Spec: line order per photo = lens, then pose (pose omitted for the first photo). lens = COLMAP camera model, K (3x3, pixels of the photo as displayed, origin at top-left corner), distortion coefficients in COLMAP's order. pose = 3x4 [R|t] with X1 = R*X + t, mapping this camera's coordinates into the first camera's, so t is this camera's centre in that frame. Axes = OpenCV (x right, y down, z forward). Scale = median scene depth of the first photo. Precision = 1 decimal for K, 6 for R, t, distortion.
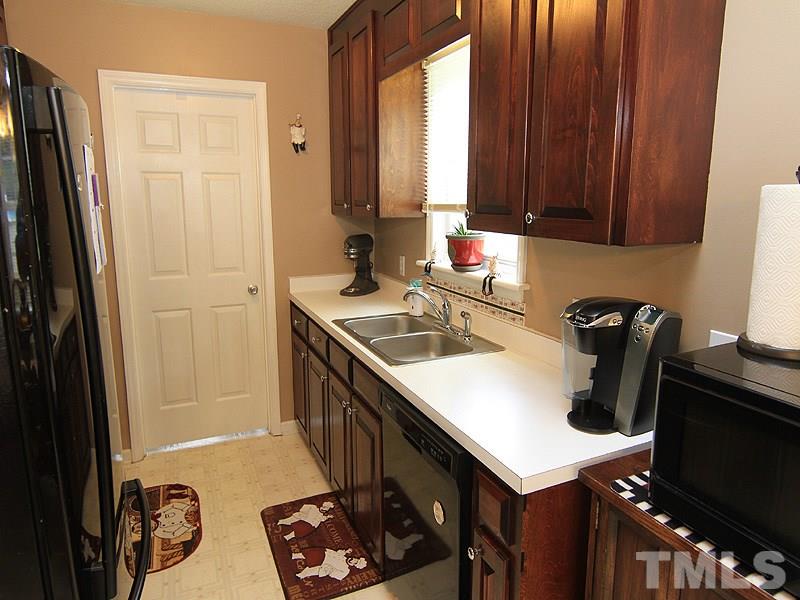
lens RADIAL K [[514.7, 0, 391.0], [0, 514.7, 278.7], [0, 0, 1]] dist [-0.002956, -0.002592]
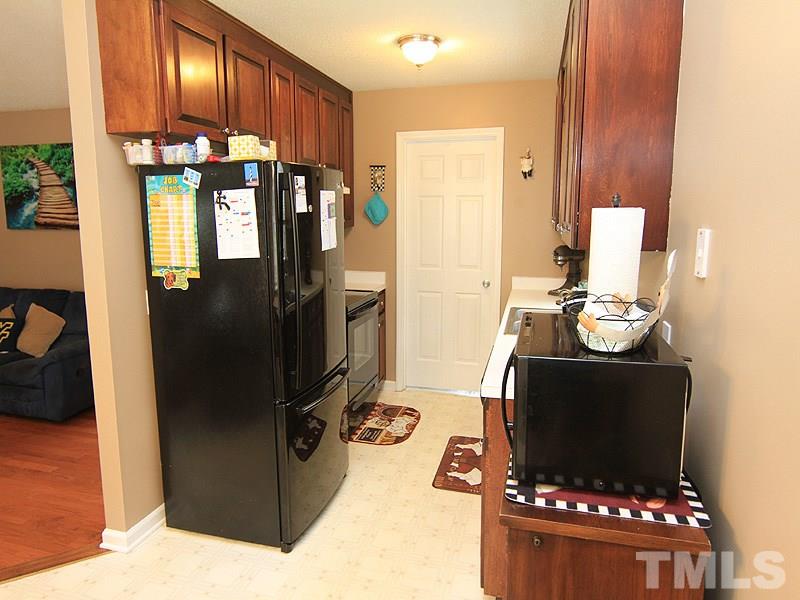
lens RADIAL K [[514.7, 0, 391.0], [0, 514.7, 278.7], [0, 0, 1]] dist [-0.002956, -0.002592]
pose [[0.770139, 0.082950, -0.632460, 0.408594], [-0.101505, 0.994811, 0.006873, 0.026521], [0.629748, 0.058904, 0.774563, -0.185657]]
